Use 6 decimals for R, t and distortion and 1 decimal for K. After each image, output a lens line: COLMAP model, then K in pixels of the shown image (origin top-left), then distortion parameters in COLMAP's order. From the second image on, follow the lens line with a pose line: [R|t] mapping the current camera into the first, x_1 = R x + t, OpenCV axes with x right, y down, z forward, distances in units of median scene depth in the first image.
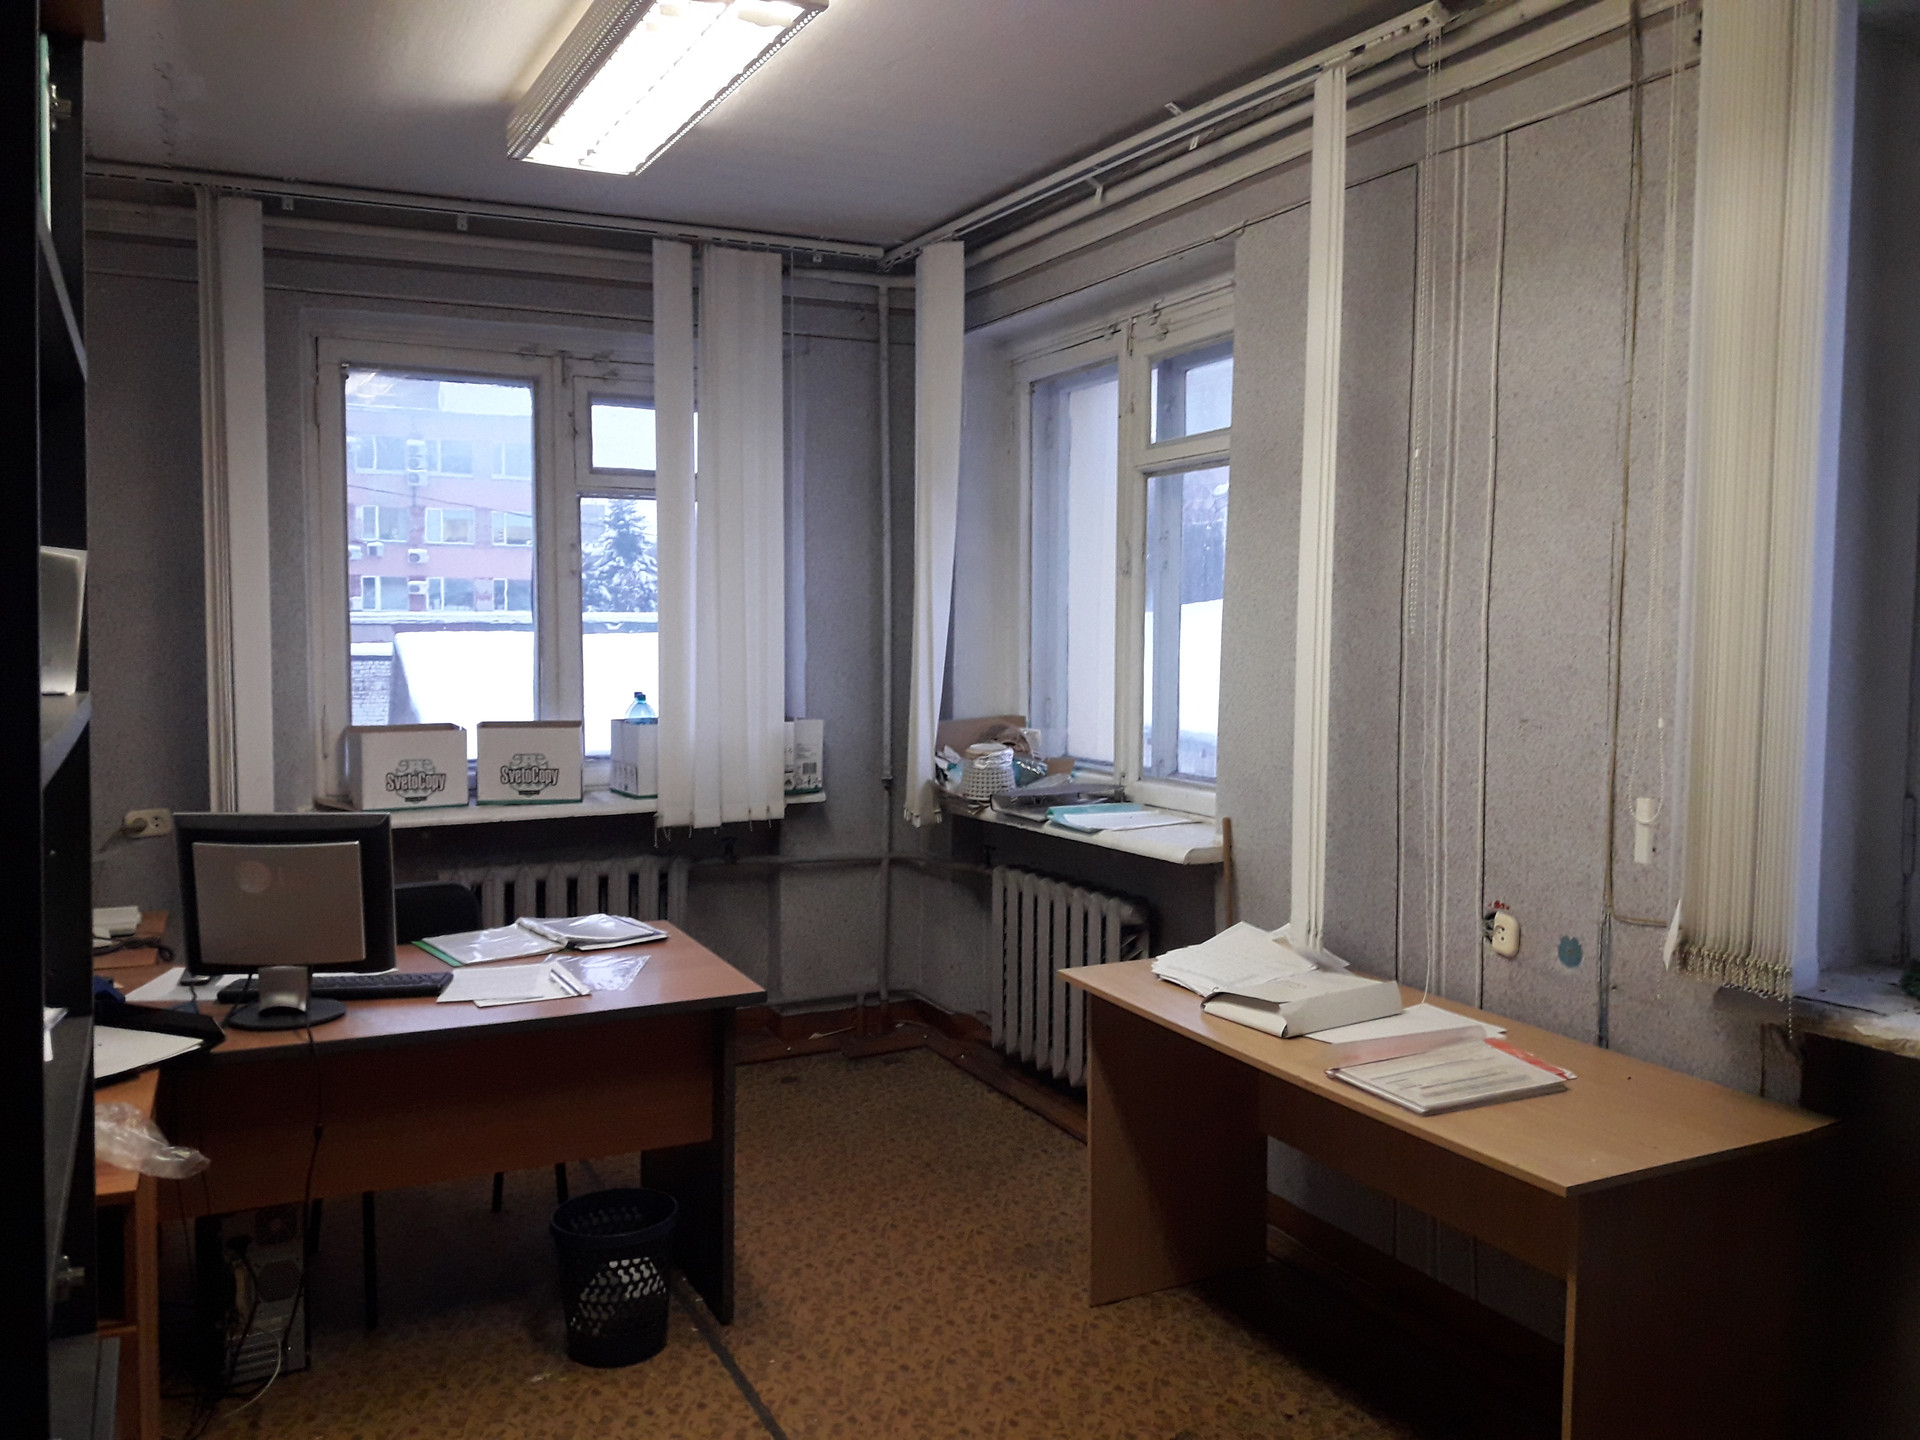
lens RADIAL K [[1576.6, 0, 973.9], [0, 1576.6, 719.8], [0, 0, 1]] dist [0.261220, -0.718004]
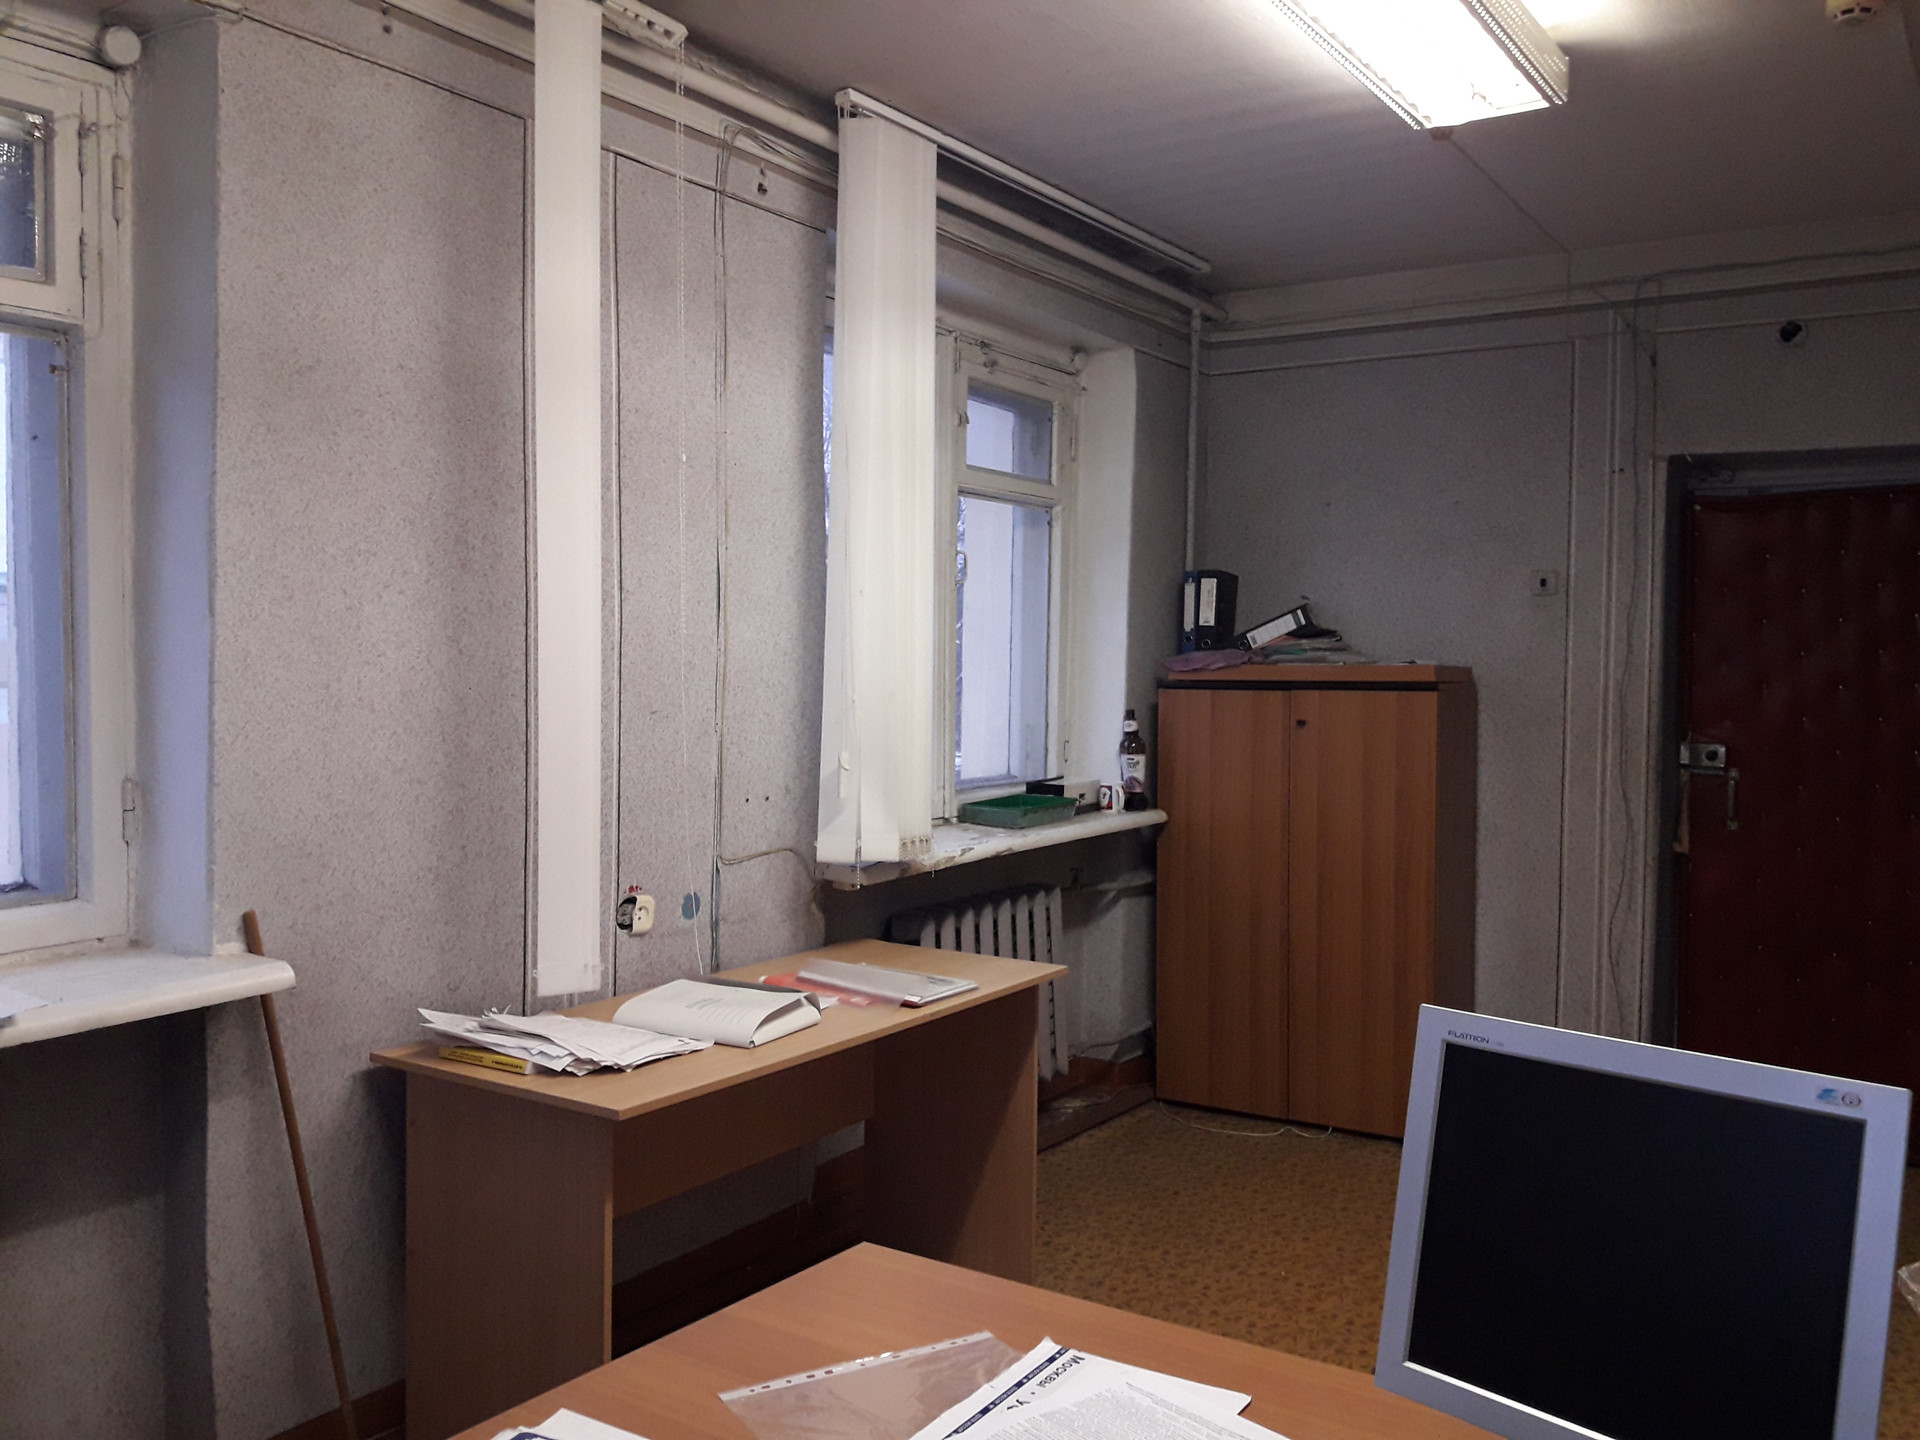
lens RADIAL K [[1576.6, 0, 973.9], [0, 1576.6, 719.8], [0, 0, 1]] dist [0.261220, -0.718004]
pose [[-0.501671, -0.037185, 0.864259, -0.714260], [0.051275, 0.996041, 0.072618, -0.062656], [-0.863538, 0.080745, -0.497778, 1.364884]]
